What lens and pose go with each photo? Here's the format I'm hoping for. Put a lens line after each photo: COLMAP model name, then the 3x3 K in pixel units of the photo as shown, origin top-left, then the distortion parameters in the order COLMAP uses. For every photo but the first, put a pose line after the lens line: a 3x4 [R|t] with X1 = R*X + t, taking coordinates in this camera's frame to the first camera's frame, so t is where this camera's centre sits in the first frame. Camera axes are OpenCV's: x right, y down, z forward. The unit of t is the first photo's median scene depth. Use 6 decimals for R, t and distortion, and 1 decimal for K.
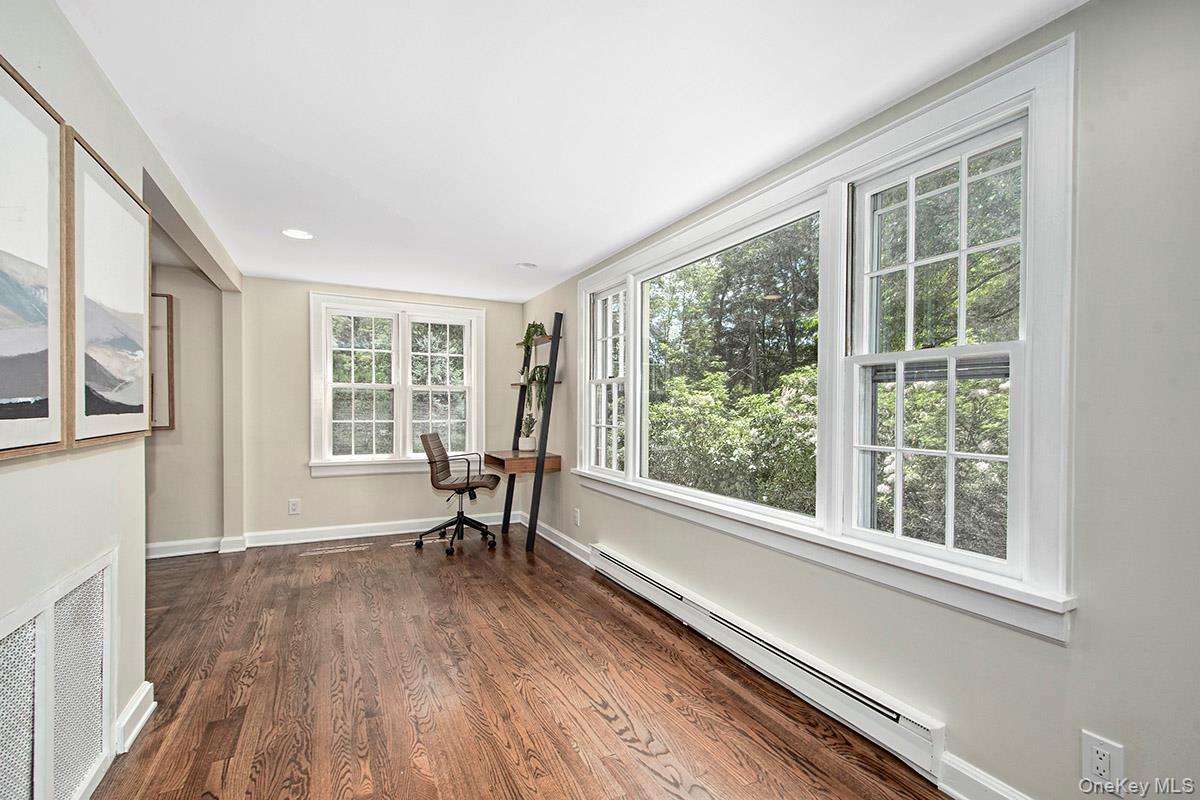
lens RADIAL K [[546.3, 0, 592.6], [0, 546.3, 409.1], [0, 0, 1]] dist [0.008981, -0.000151]
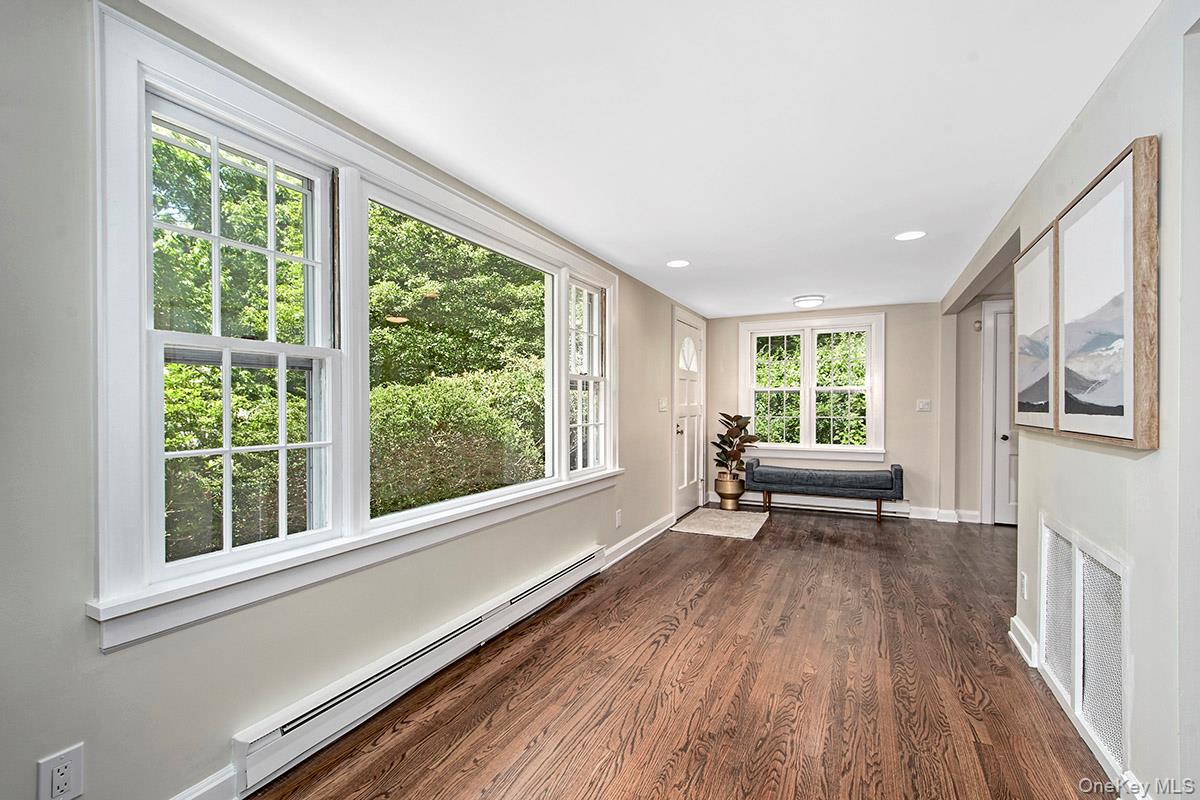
lens RADIAL K [[546.3, 0, 596.8], [0, 546.3, 401.4], [0, 0, 1]] dist [0.008981, -0.000151]
pose [[-0.624939, -0.002513, 0.780669, -0.895595], [0.000835, 0.999992, 0.003887, -0.016742], [-0.780673, 0.003081, -0.624932, 1.940860]]
